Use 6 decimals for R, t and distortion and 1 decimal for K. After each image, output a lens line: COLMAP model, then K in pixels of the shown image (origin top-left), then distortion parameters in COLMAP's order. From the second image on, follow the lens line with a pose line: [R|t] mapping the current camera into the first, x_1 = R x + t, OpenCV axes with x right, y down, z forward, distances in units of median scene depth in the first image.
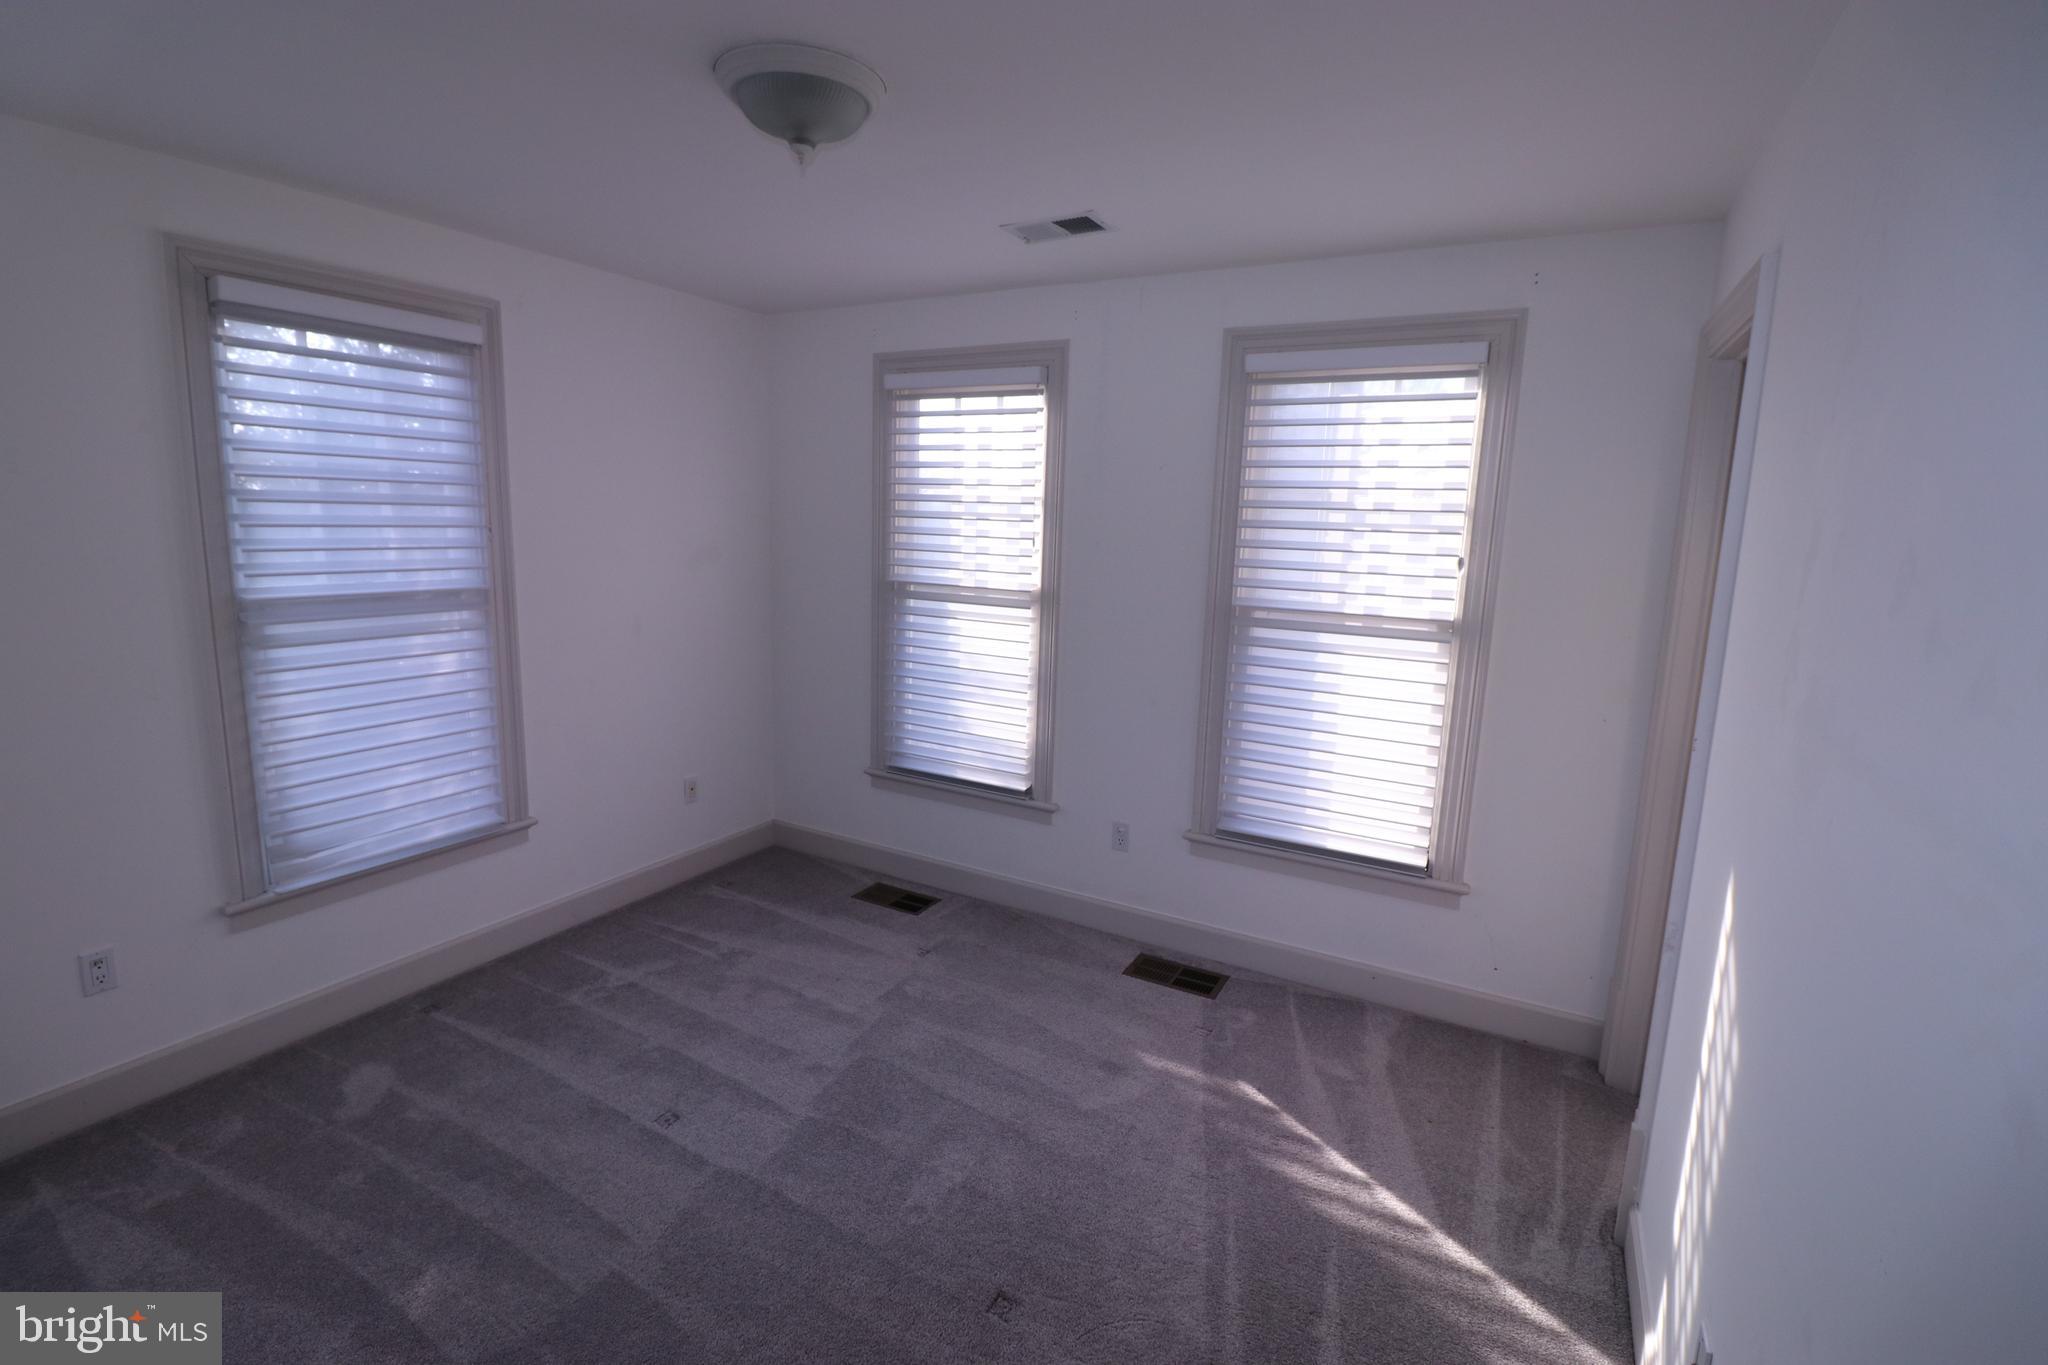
lens RADIAL K [[942.9, 0, 1026.6], [0, 942.9, 670.3], [0, 0, 1]] dist [-0.002891, -0.011026]
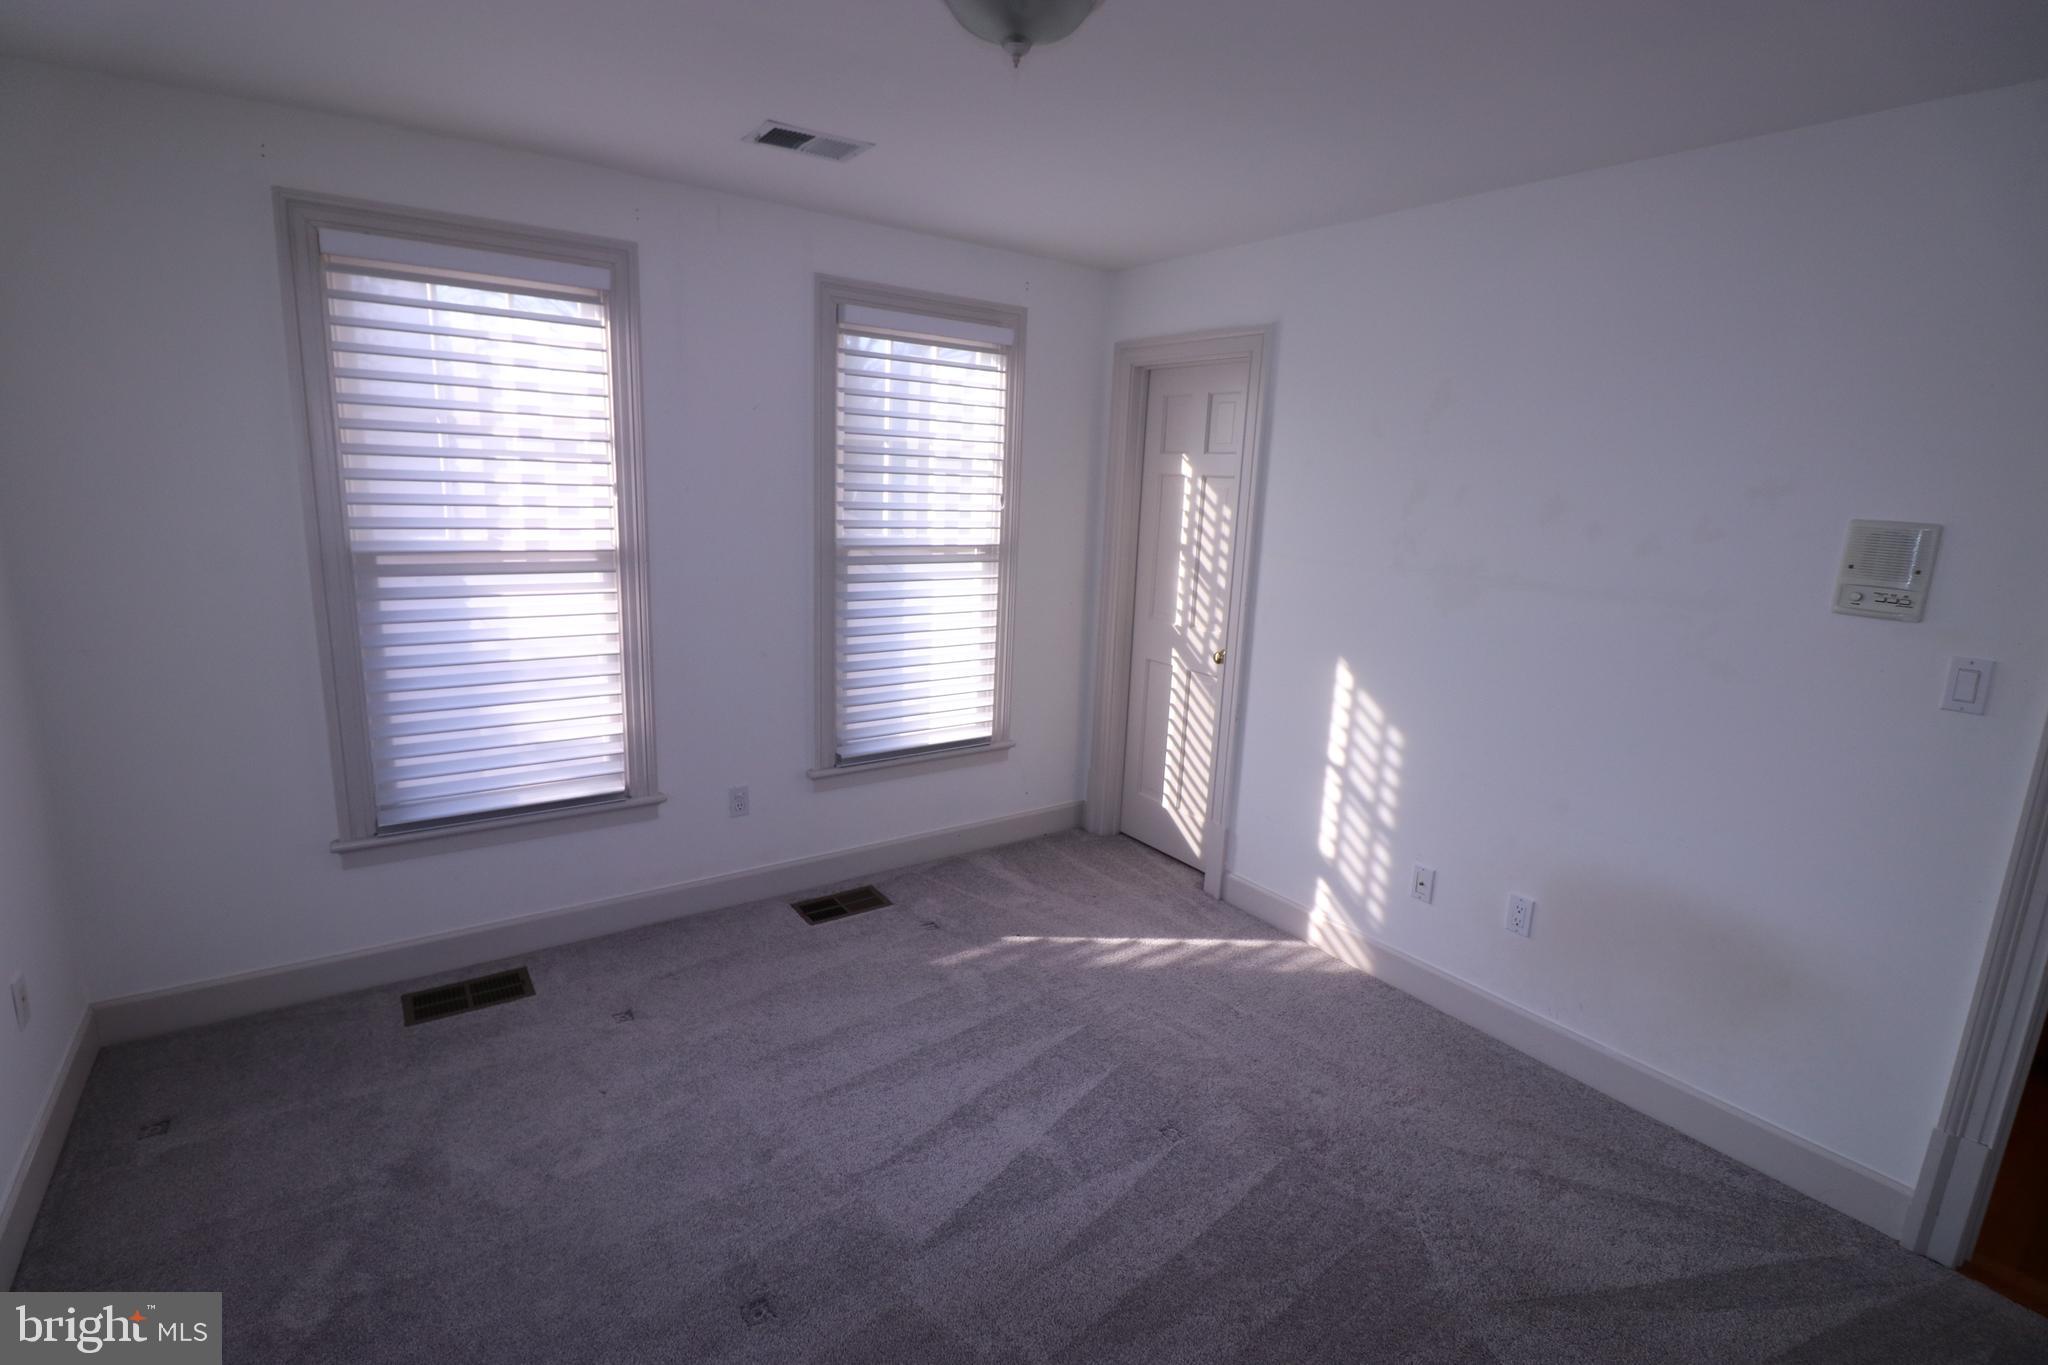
lens RADIAL K [[942.9, 0, 1006.5], [0, 942.9, 671.8], [0, 0, 1]] dist [-0.002891, -0.011026]
pose [[0.437936, -0.195267, 0.877544, -0.563461], [0.117966, 0.980168, 0.159232, -0.067652], [-0.891233, 0.033786, 0.452286, 0.318784]]
